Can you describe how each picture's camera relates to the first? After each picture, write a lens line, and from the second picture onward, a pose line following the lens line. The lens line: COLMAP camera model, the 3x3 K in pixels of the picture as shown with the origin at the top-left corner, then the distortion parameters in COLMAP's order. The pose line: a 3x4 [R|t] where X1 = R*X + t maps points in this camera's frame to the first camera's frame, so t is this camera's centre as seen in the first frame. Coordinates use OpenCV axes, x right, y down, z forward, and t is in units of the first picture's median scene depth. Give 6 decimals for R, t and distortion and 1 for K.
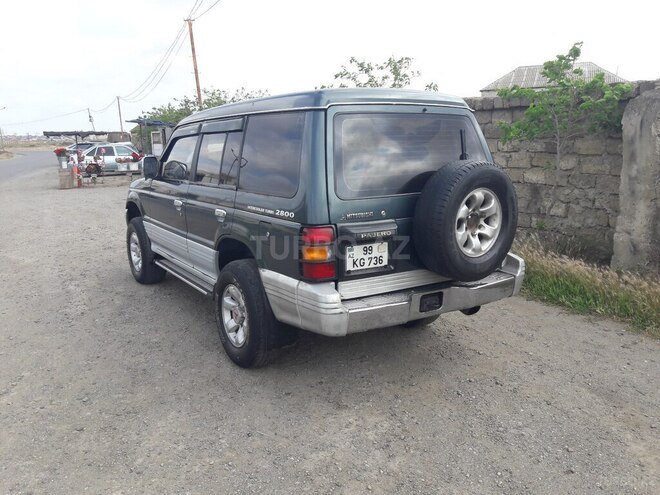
lens RADIAL K [[546.0, 0, 320.9], [0, 546.0, 246.4], [0, 0, 1]] dist [0.048399, -0.108689]
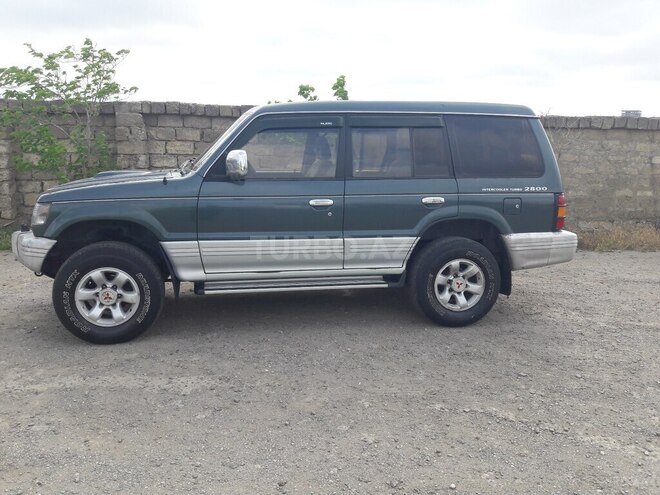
lens RADIAL K [[546.0, 0, 325.1], [0, 546.0, 243.7], [0, 0, 1]] dist [0.048399, -0.108689]
pose [[0.341175, -0.134094, 0.930386, -1.103351], [0.156287, 0.984088, 0.084523, -0.087233], [-0.926916, 0.116571, 0.356703, 0.690221]]
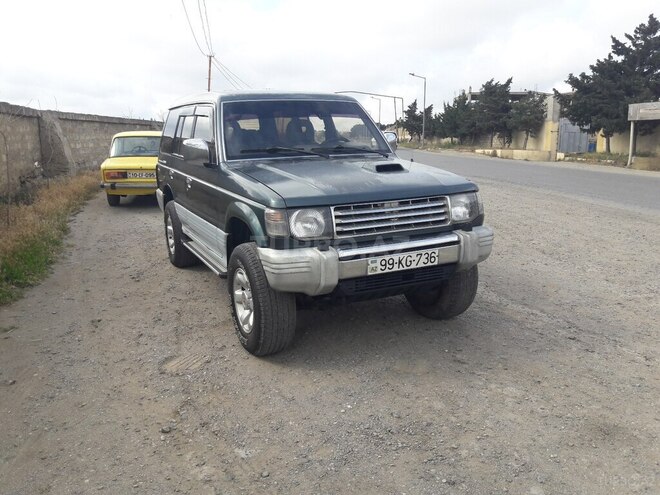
lens RADIAL K [[546.0, 0, 320.7], [0, 546.0, 240.0], [0, 0, 1]] dist [0.048399, -0.108689]
pose [[-0.991741, 0.010122, 0.127860, -0.348736], [0.058493, 0.922872, 0.380639, -0.401651], [-0.114146, 0.384974, -0.915841, 2.177150]]
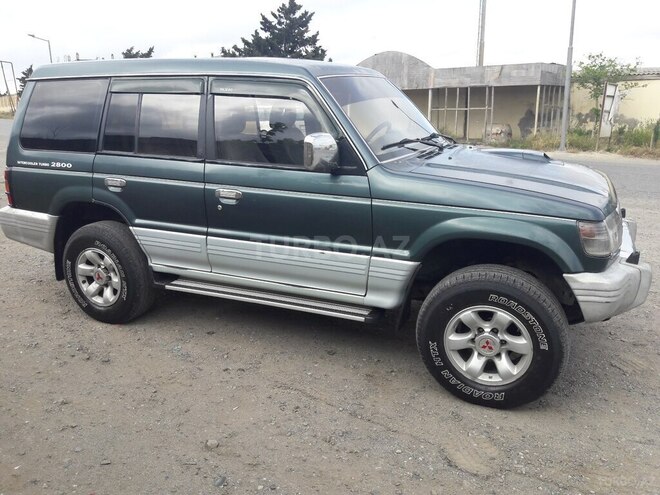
lens RADIAL K [[546.0, 0, 322.4], [0, 546.0, 241.4], [0, 0, 1]] dist [0.048399, -0.108689]
pose [[-0.842921, 0.166958, -0.511477, 0.305488], [-0.078334, 0.902424, 0.423668, -0.372580], [0.532304, 0.397185, -0.747594, 1.811356]]
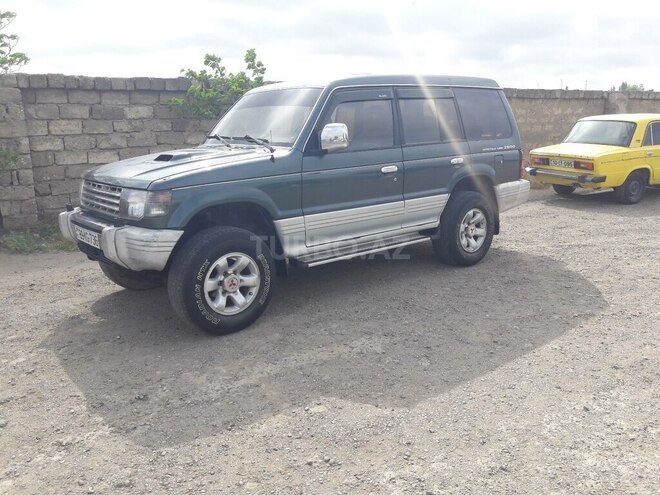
lens RADIAL K [[546.0, 0, 322.0], [0, 546.0, 246.2], [0, 0, 1]] dist [0.048399, -0.108689]
pose [[-0.124648, -0.199835, 0.971869, -1.232632], [0.210645, 0.951850, 0.222735, -0.192130], [-0.969583, 0.232483, -0.076552, 1.233266]]
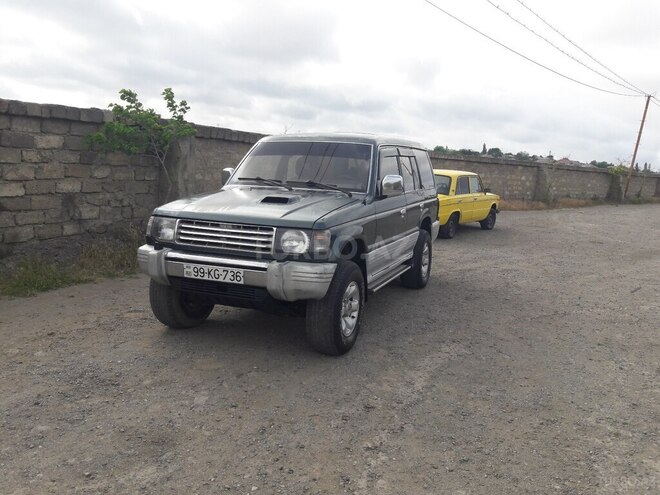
lens RADIAL K [[546.0, 0, 325.4], [0, 546.0, 241.9], [0, 0, 1]] dist [0.048399, -0.108689]
pose [[-0.577903, -0.124047, 0.806623, -1.157122], [0.122877, 0.963888, 0.236267, -0.324331], [-0.806802, 0.235655, -0.541791, 1.827308]]
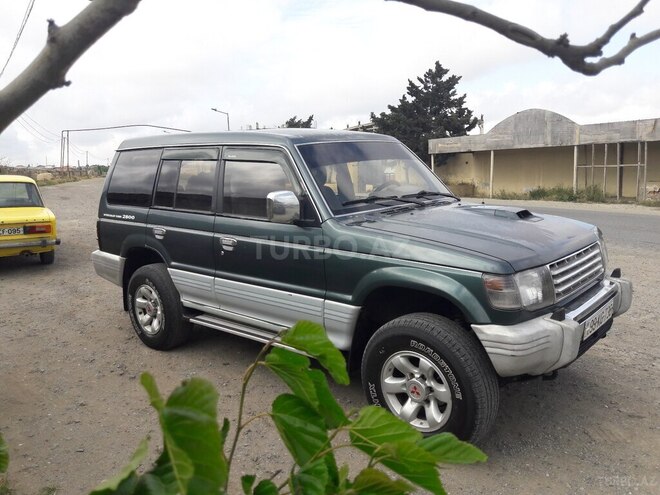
lens RADIAL K [[546.0, 0, 321.1], [0, 546.0, 239.7], [0, 0, 1]] dist [0.048399, -0.108689]
pose [[-0.962705, 0.089335, -0.255380, 0.112171], [-0.001449, 0.942197, 0.335055, -0.401938], [0.270550, 0.322929, -0.906929, 1.987534]]
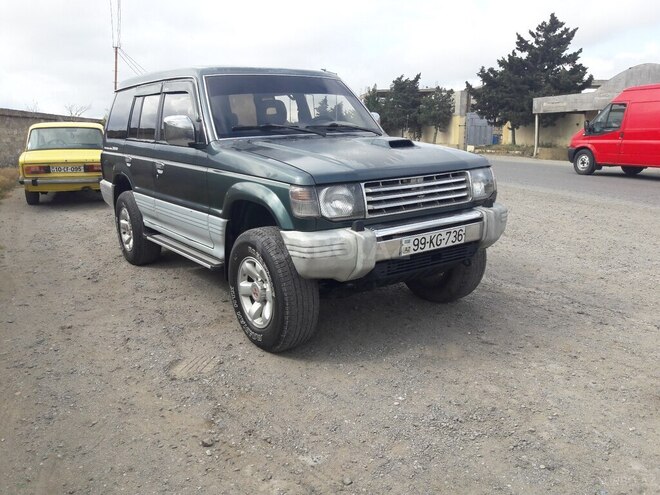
lens RADIAL K [[546.0, 0, 321.8], [0, 546.0, 244.2], [0, 0, 1]] dist [0.048399, -0.108689]
pose [[-0.998148, 0.048628, -0.036550, -0.200738], [0.030050, 0.916549, 0.398792, -0.364822], [0.052892, 0.396955, -0.916313, 2.130584]]
